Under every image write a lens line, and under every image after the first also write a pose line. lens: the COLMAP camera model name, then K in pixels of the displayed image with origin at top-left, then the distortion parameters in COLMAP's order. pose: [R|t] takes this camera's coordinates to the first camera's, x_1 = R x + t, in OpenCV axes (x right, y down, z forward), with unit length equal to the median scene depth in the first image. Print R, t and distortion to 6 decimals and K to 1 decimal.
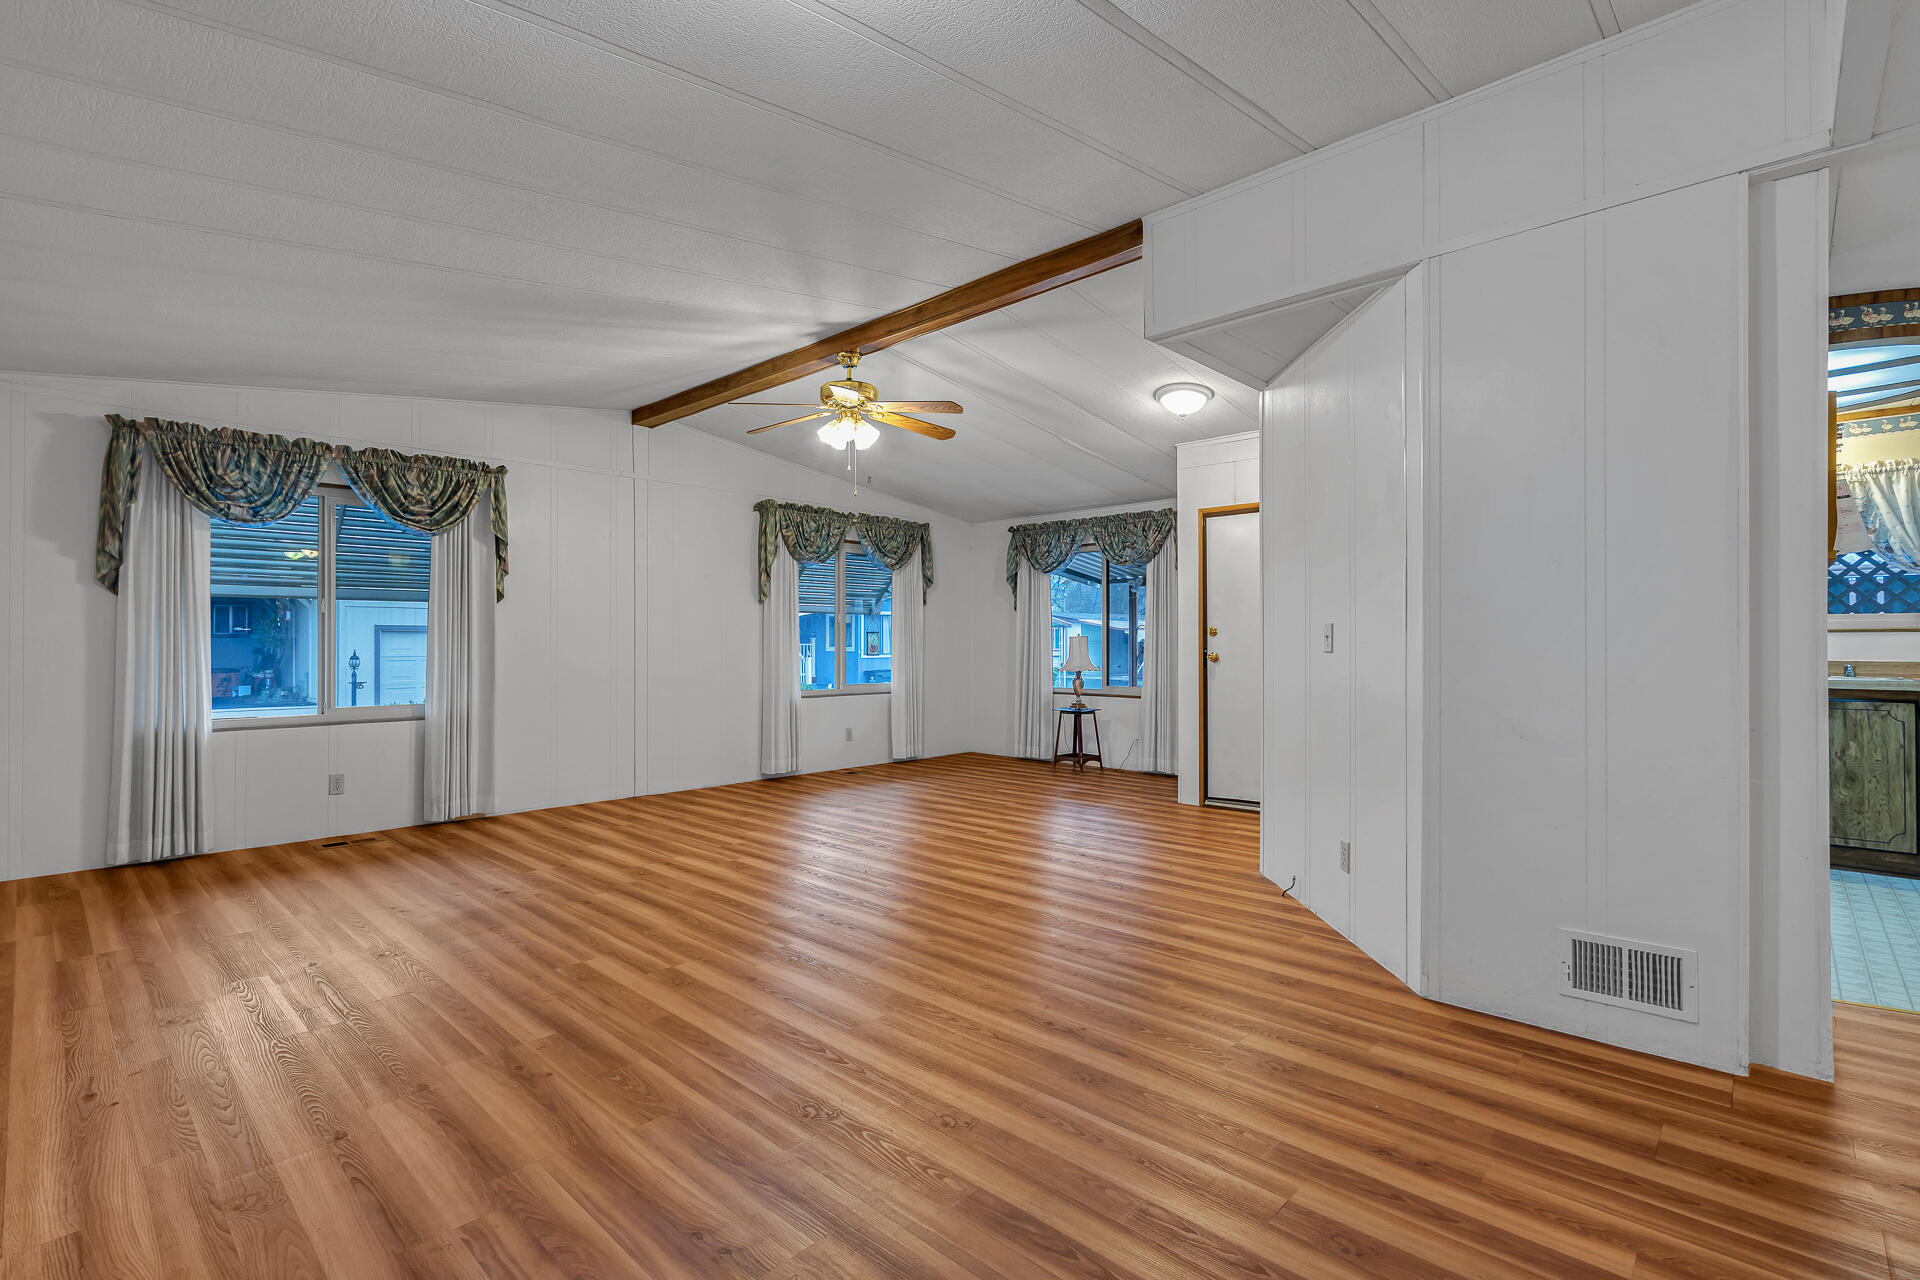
lens RADIAL K [[879.4, 0, 965.0], [0, 879.4, 643.7], [0, 0, 1]] dist [-0.005381, 0.000009]
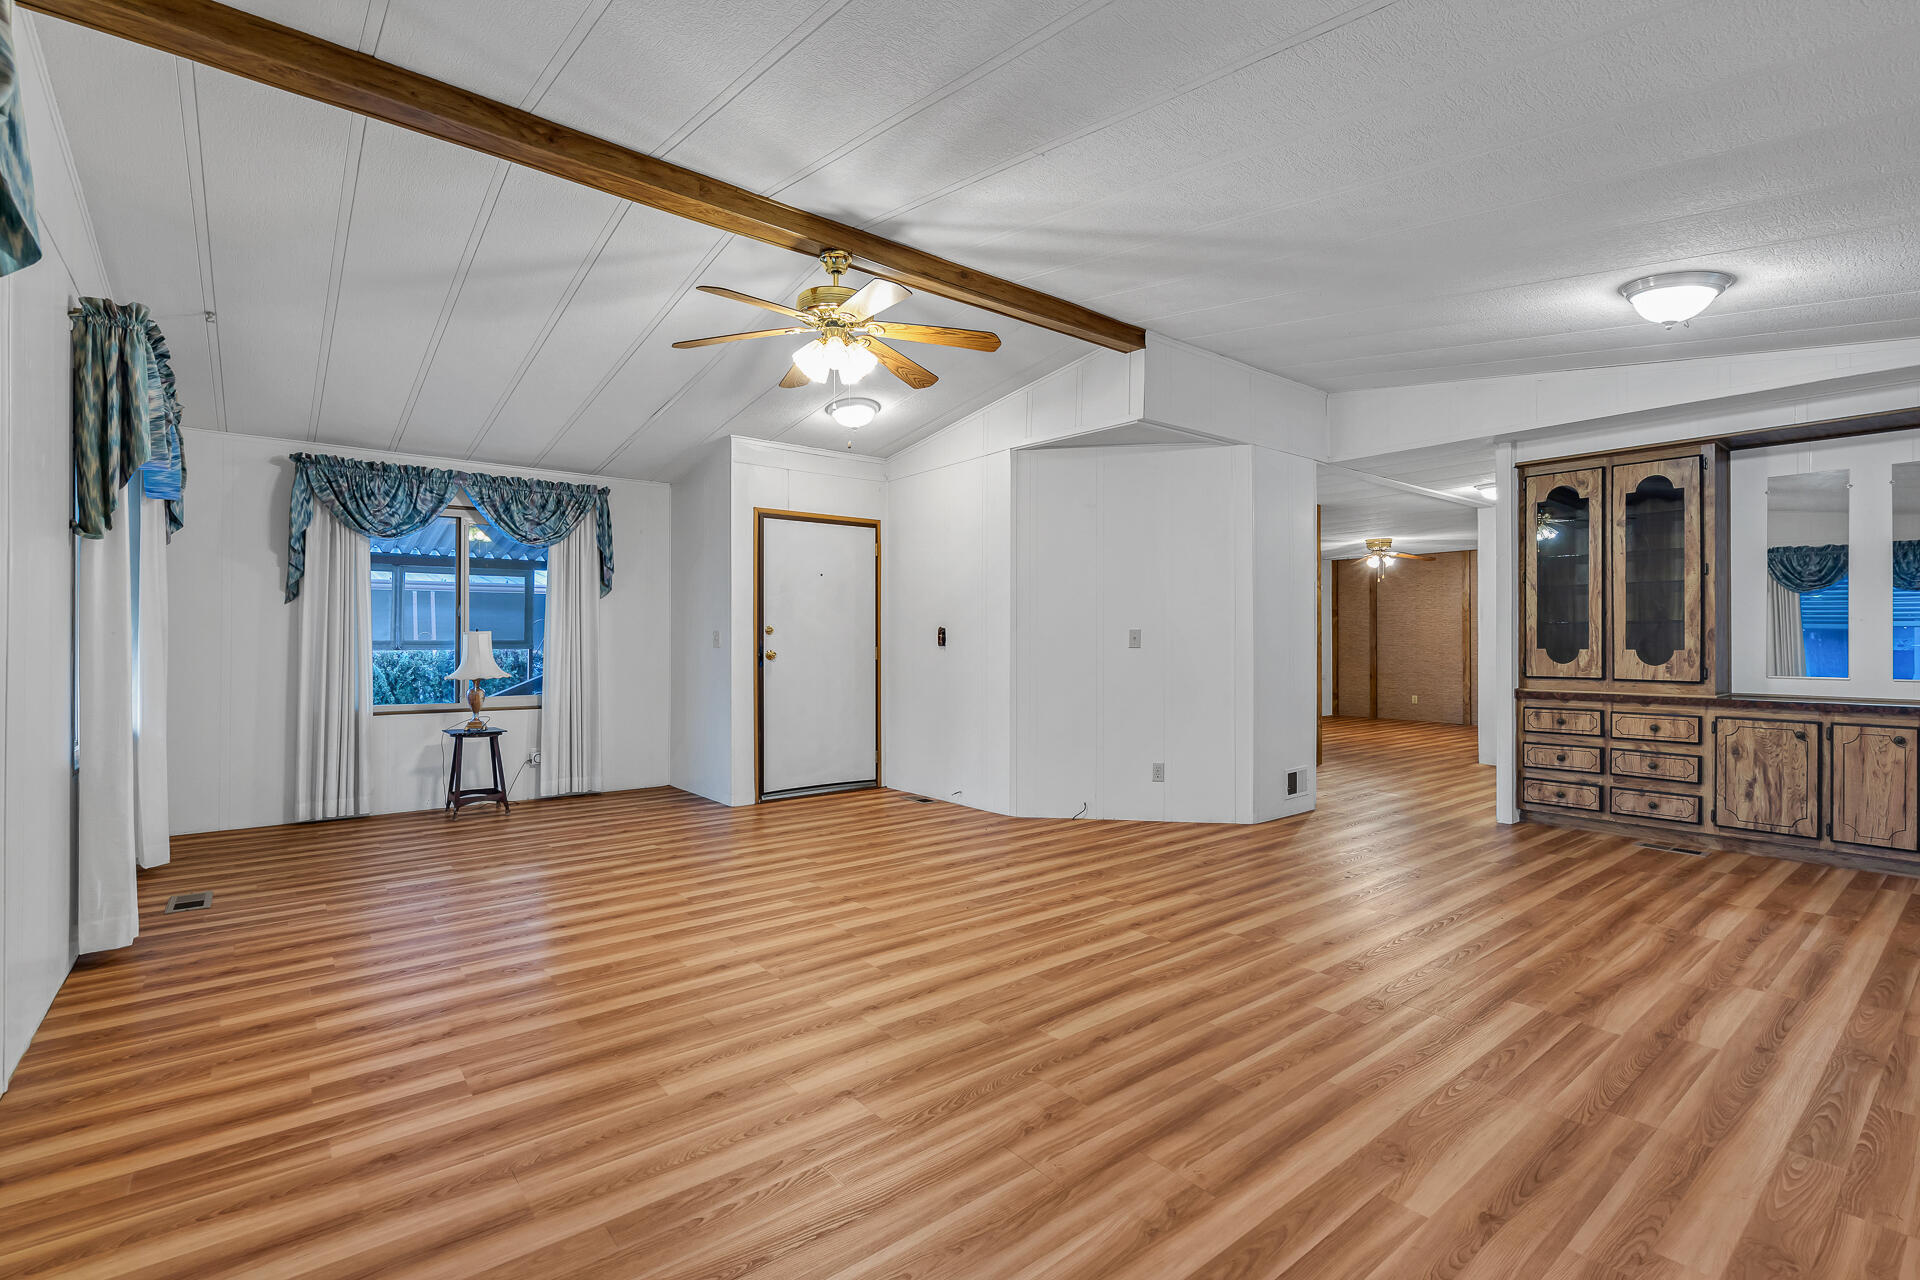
lens RADIAL K [[861.4, 0, 955.0], [0, 861.4, 639.2], [0, 0, 1]] dist [-0.005104, 0.000388]
pose [[0.147345, 0.004257, 0.989076, -1.091632], [-0.000831, 0.999991, -0.004180, 0.001618], [-0.989085, -0.000206, 0.147347, 1.026770]]
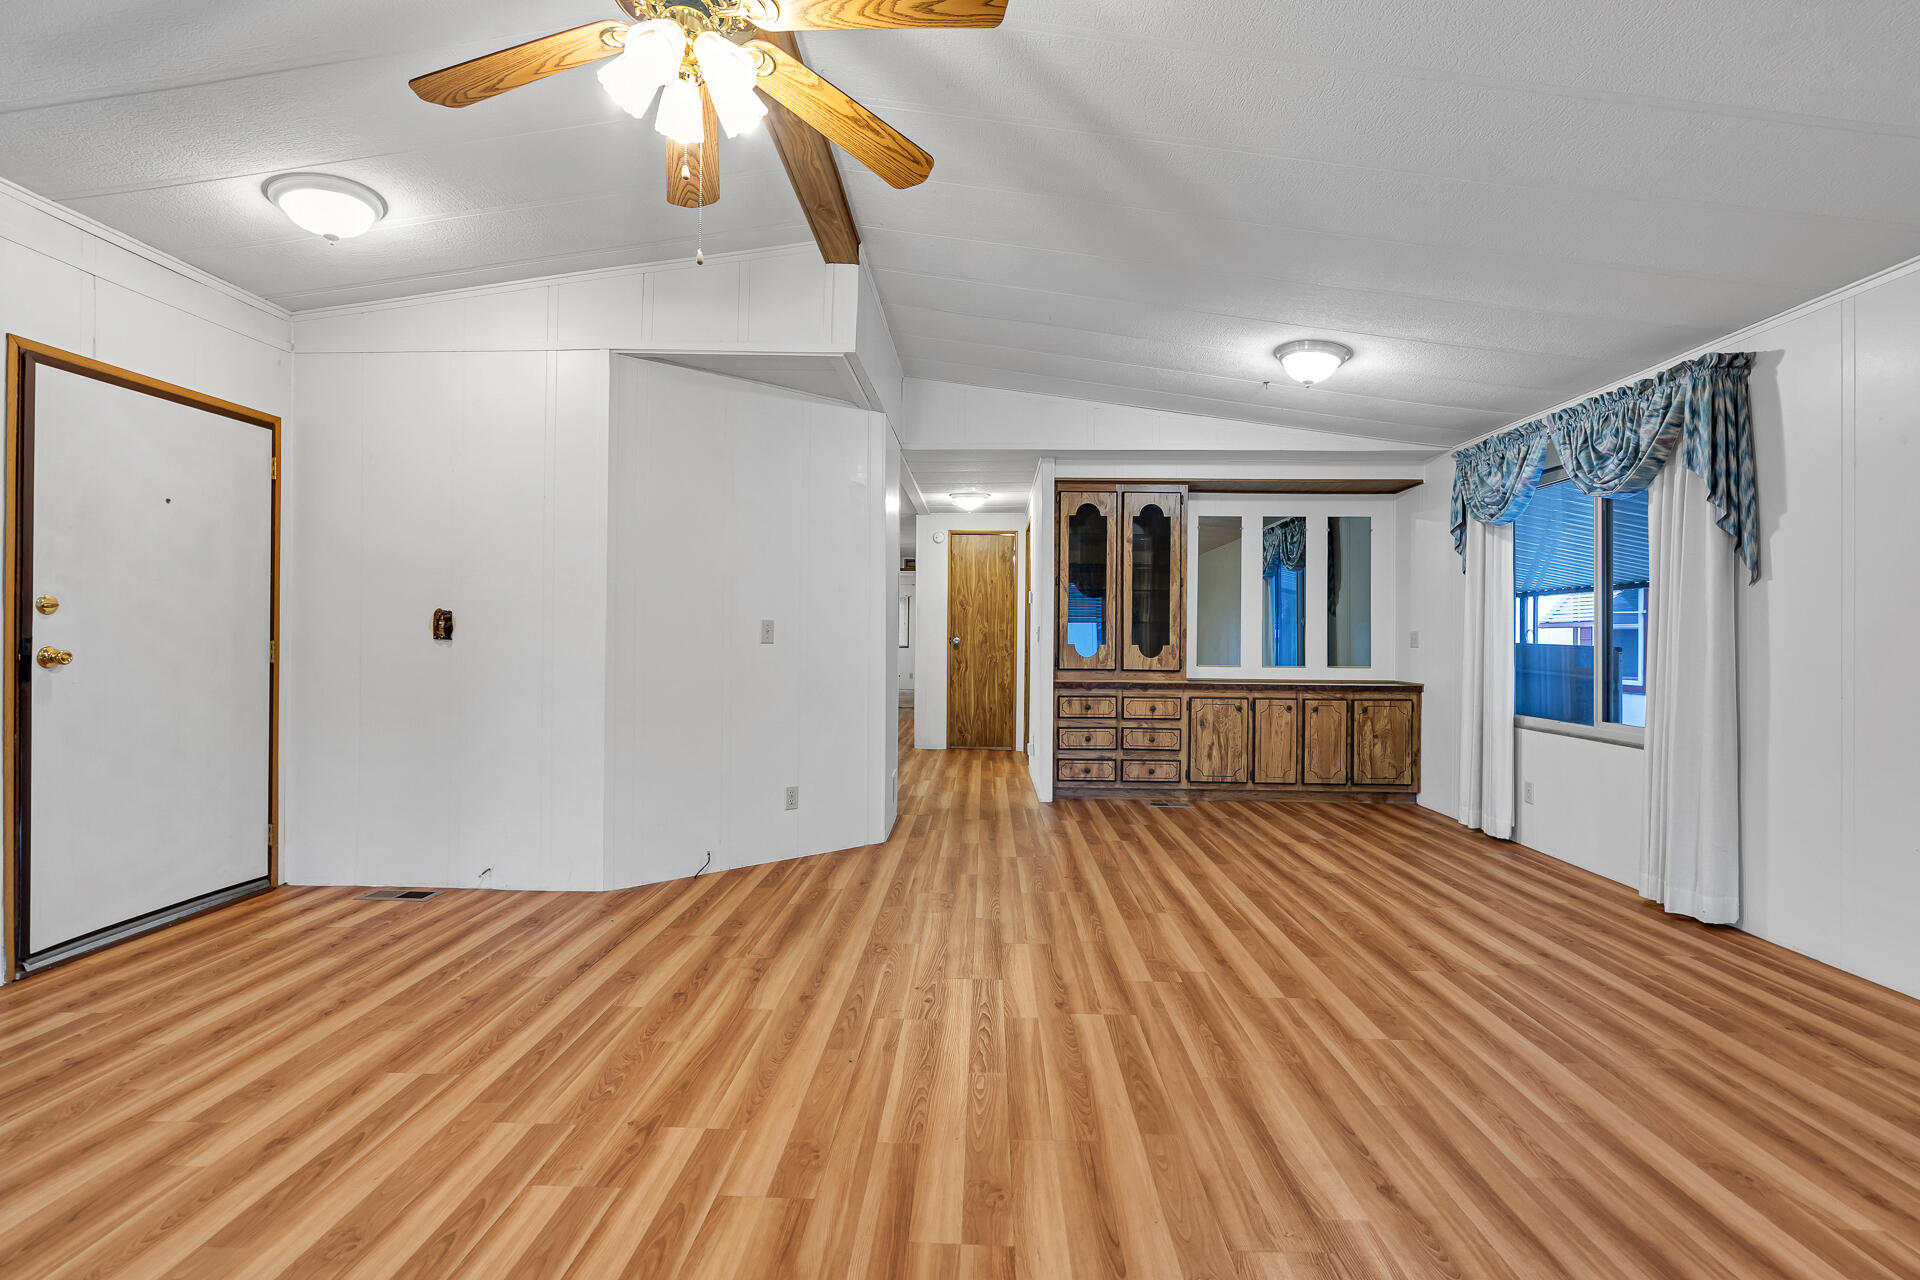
lens RADIAL K [[861.4, 0, 955.0], [0, 861.4, 639.2], [0, 0, 1]] dist [-0.005104, 0.000388]
pose [[-0.651295, -0.005716, 0.758804, -0.635032], [-0.007737, 0.999970, 0.000892, 0.001382], [-0.758786, -0.005290, -0.651319, 1.495200]]
